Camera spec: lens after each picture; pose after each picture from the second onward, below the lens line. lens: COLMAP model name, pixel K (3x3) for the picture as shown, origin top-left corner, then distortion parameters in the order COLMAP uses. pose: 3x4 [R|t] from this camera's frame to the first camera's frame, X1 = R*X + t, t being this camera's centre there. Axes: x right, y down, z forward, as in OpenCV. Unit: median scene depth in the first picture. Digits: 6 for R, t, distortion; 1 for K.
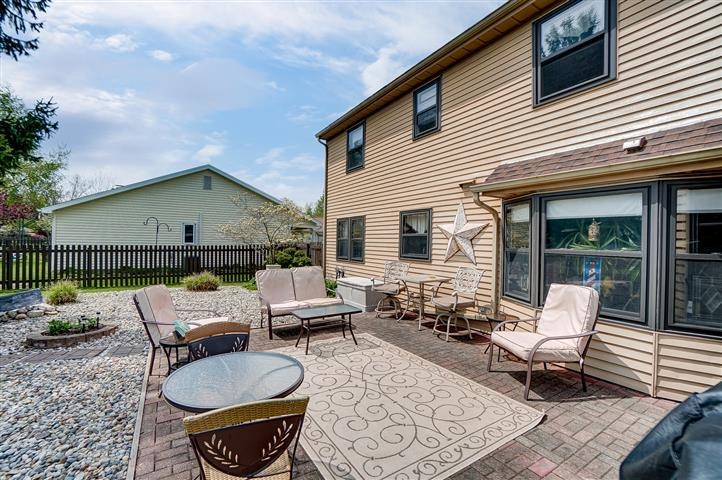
lens RADIAL K [[316.4, 0, 361.0], [0, 316.4, 240.0], [0, 0, 1]] dist [-0.037479, 0.000299]
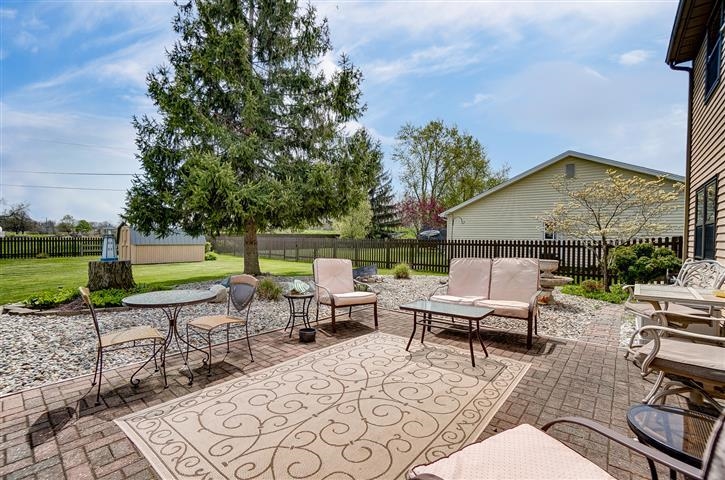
lens RADIAL K [[317.7, 0, 362.5], [0, 317.7, 240.0], [0, 0, 1]] dist [-0.037479, 0.000299]
pose [[0.323287, -0.007159, -0.946274, 0.430640], [0.003291, 0.999974, -0.006441, 0.046966], [0.946295, -0.001032, 0.323302, 0.425478]]
